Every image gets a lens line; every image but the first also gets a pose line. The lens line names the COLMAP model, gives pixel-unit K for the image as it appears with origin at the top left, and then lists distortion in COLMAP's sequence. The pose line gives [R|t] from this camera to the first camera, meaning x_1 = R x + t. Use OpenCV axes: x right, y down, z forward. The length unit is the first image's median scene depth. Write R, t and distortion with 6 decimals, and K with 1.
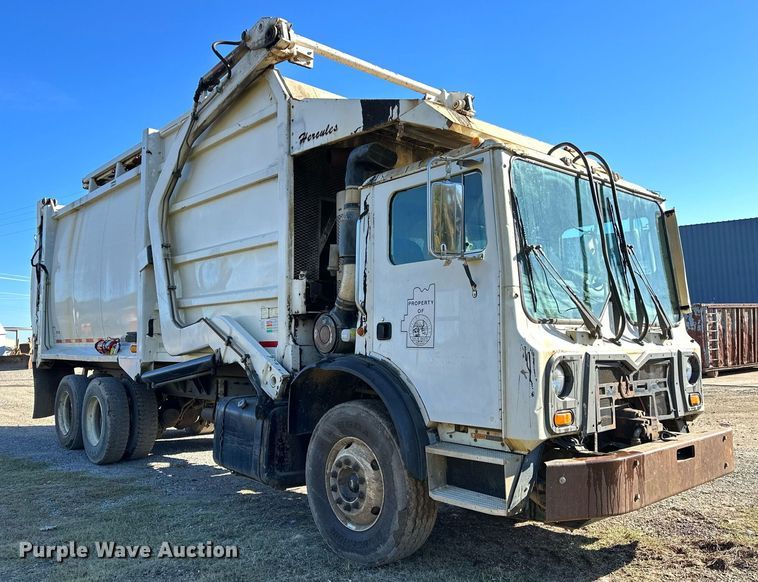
lens RADIAL K [[621.0, 0, 364.0], [0, 621.0, 298.6], [0, 0, 1]] dist [0.077068, -0.003685]
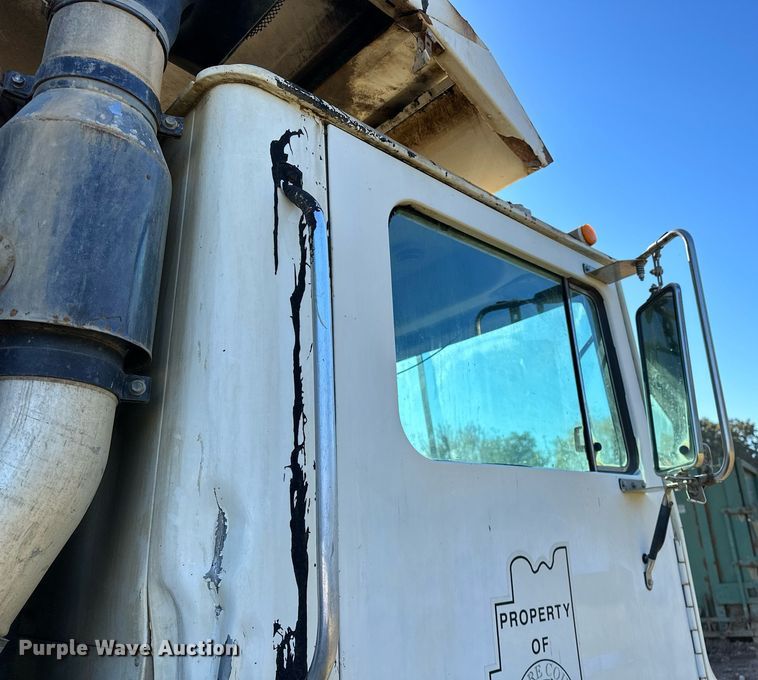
lens RADIAL K [[633.9, 0, 451.2], [0, 633.9, 339.1], [0, 0, 1]] dist [0.068212, -0.091181]
pose [[-0.083383, 0.316333, 0.944977, -0.201542], [-0.020687, 0.947525, -0.319011, -0.016634], [-0.996303, -0.046149, -0.072463, 0.949546]]
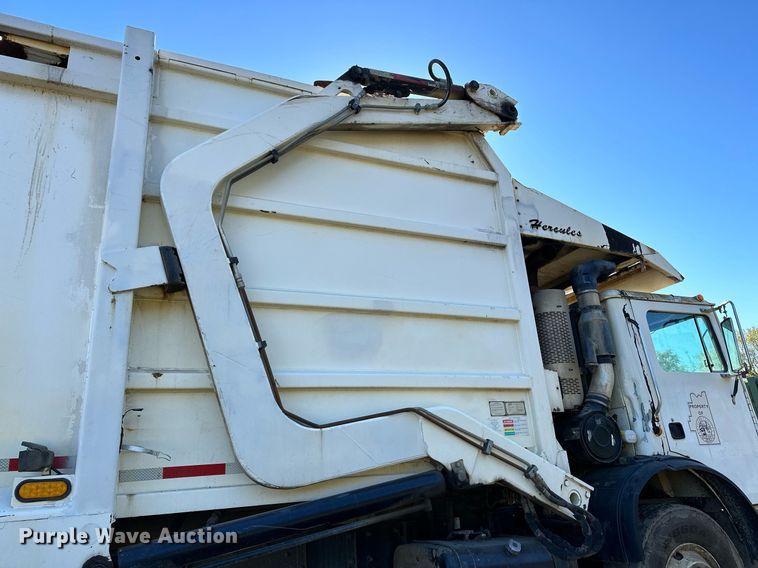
lens RADIAL K [[523.7, 0, 381.6], [0, 523.7, 287.3], [0, 0, 1]] dist [0.069581, -0.081394]
pose [[0.292904, 0.297796, 0.908584, -0.989416], [-0.004906, 0.950716, -0.310024, 0.099008], [-0.956129, 0.086350, 0.279929, 1.142692]]
